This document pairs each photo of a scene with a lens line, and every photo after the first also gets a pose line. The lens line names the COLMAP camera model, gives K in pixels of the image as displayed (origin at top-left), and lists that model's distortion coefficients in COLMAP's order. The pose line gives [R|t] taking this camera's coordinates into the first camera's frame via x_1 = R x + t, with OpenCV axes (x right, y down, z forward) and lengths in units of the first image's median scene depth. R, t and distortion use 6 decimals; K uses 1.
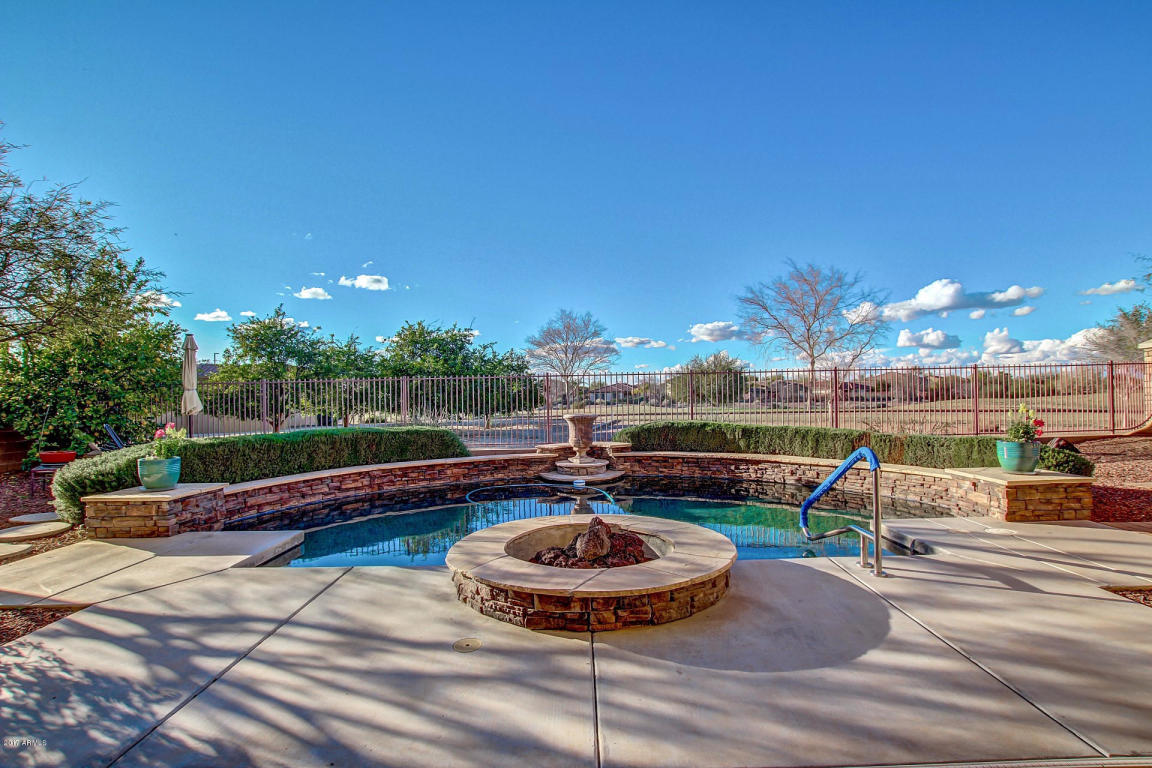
lens RADIAL K [[570.9, 0, 574.9], [0, 570.9, 386.8], [0, 0, 1]] dist [-0.038112, 0.011495]
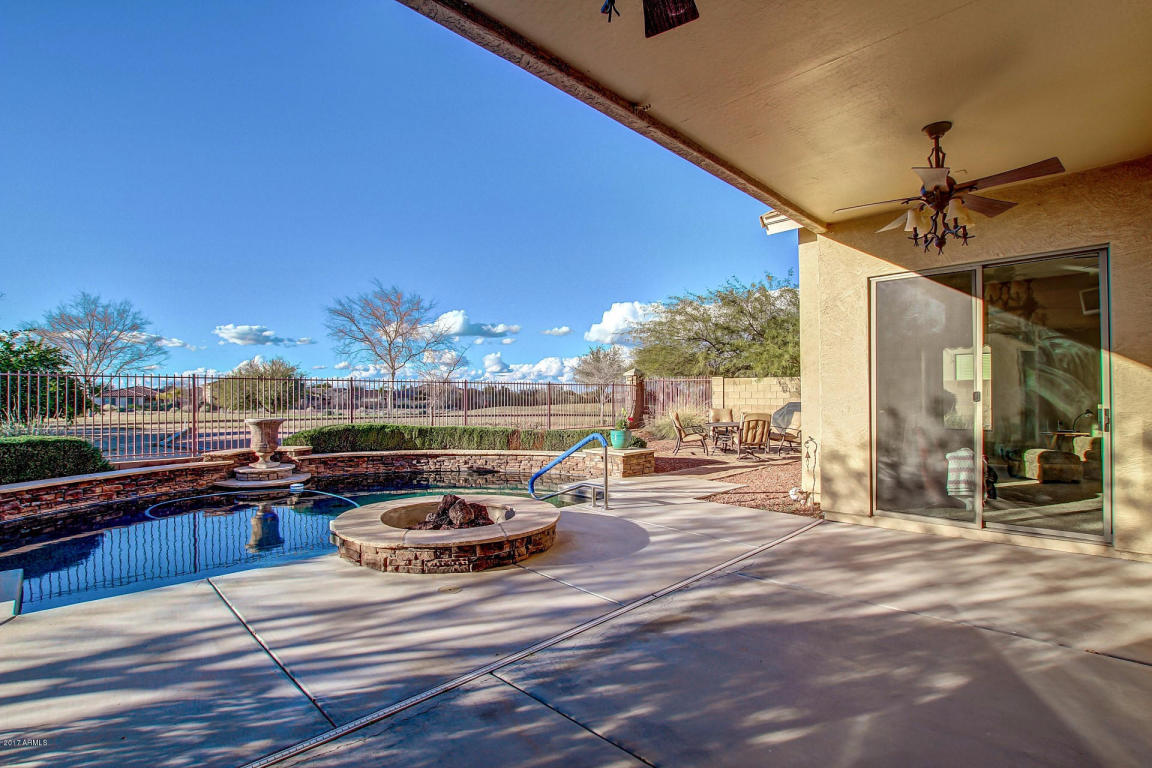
lens RADIAL K [[533.0, 0, 577.1], [0, 533.0, 393.3], [0, 0, 1]] dist [-0.027474, 0.000607]
pose [[0.700743, 0.023269, 0.713034, -0.268398], [-0.020953, 0.999708, -0.012032, 0.004564], [-0.713106, -0.006509, 0.701026, -0.018037]]
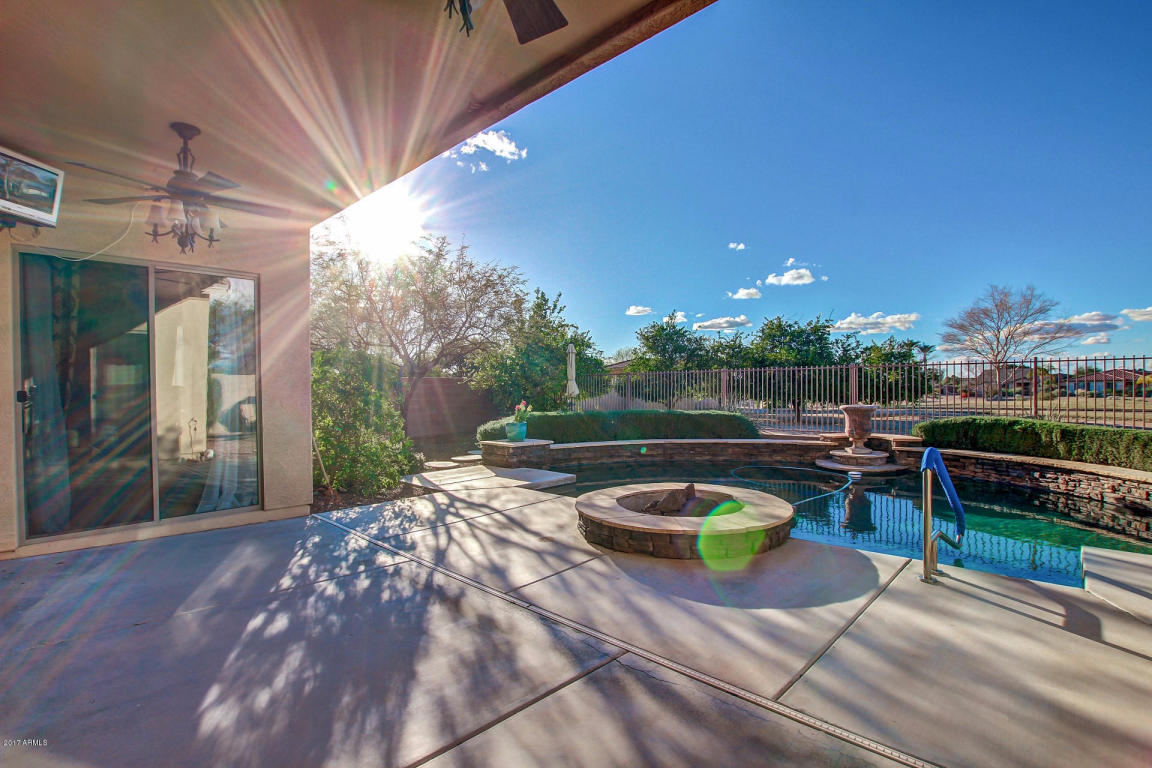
lens RADIAL K [[533.0, 0, 577.1], [0, 533.0, 393.3], [0, 0, 1]] dist [-0.027474, 0.000607]
pose [[0.731097, 0.019512, -0.681995, 0.291344], [0.004747, 0.999421, 0.033681, -0.007570], [0.682257, -0.027861, 0.730581, -0.022618]]
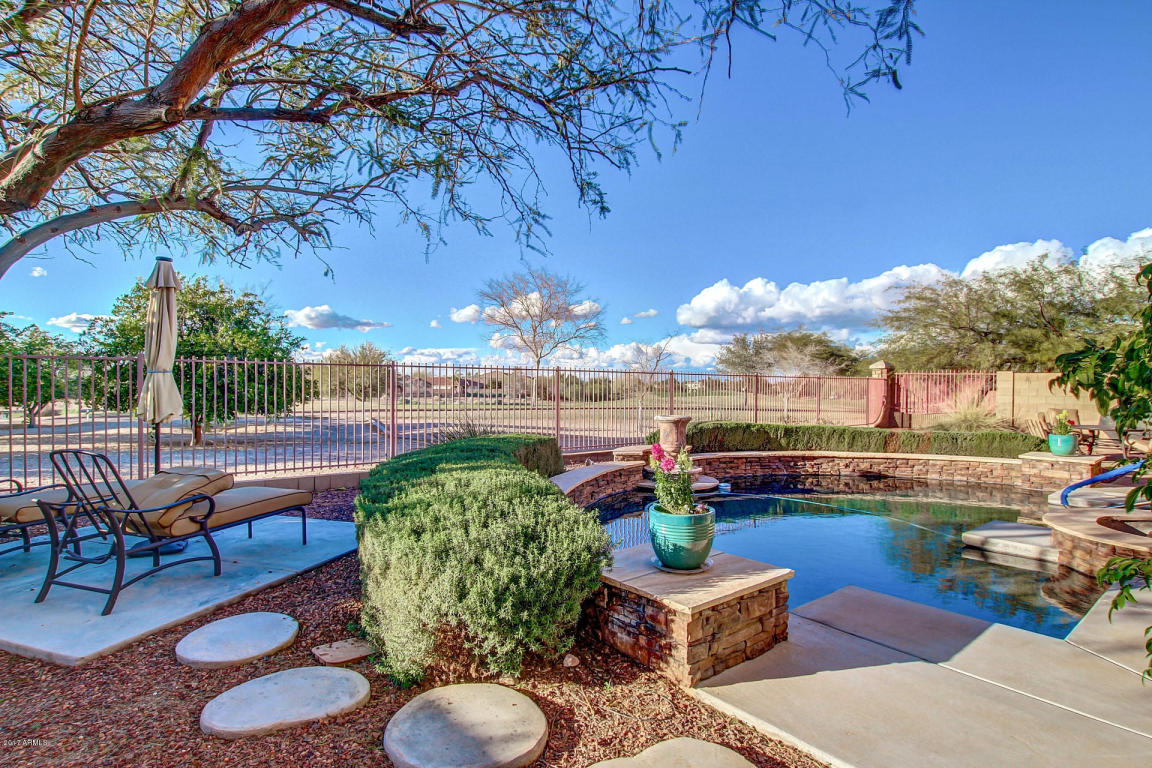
lens RADIAL K [[582.7, 0, 576.0], [0, 582.7, 384.0], [0, 0, 1]] dist [-0.035545, 0.000050]
pose [[0.774883, 0.028677, 0.631454, -0.719634], [-0.032438, 0.999458, -0.005583, 0.007390], [-0.631272, -0.016157, 0.775393, 0.385419]]
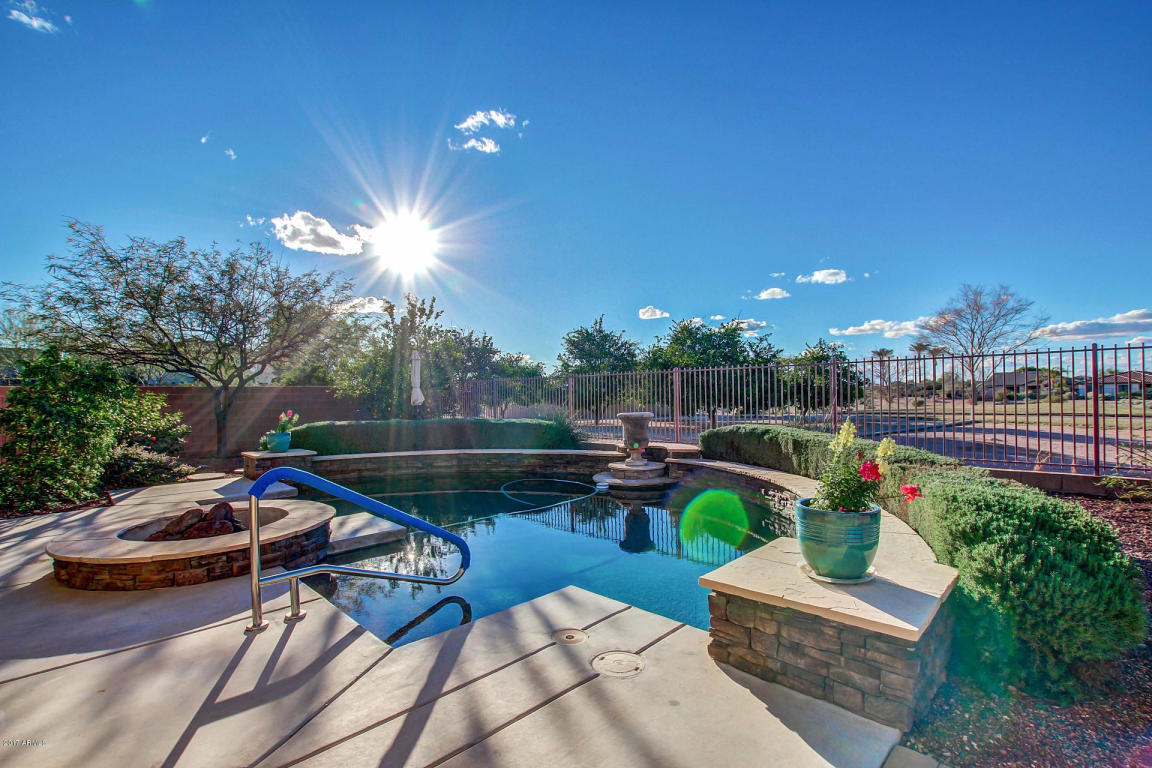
lens RADIAL K [[533.0, 0, 577.1], [0, 533.0, 393.3], [0, 0, 1]] dist [-0.027474, 0.000607]
pose [[0.707626, 0.006055, -0.706562, 0.569388], [0.012404, 0.999703, 0.020989, -0.003567], [0.706479, -0.023616, 0.707340, 0.329748]]
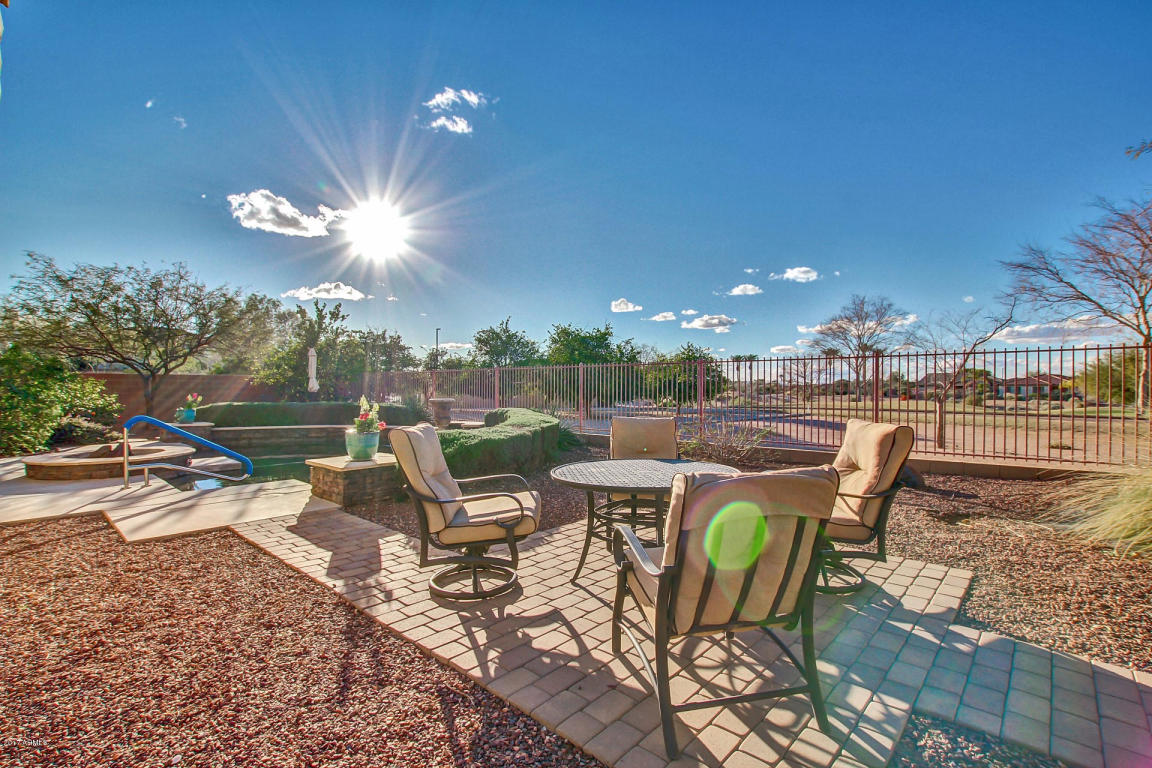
lens RADIAL K [[543.4, 0, 583.8], [0, 543.4, 388.6], [0, 0, 1]] dist [-0.024858, 0.000438]
pose [[0.750064, 0.022208, -0.660992, 1.119588], [-0.006563, 0.999637, 0.026139, -0.011874], [0.661333, -0.015268, 0.749937, 0.277578]]
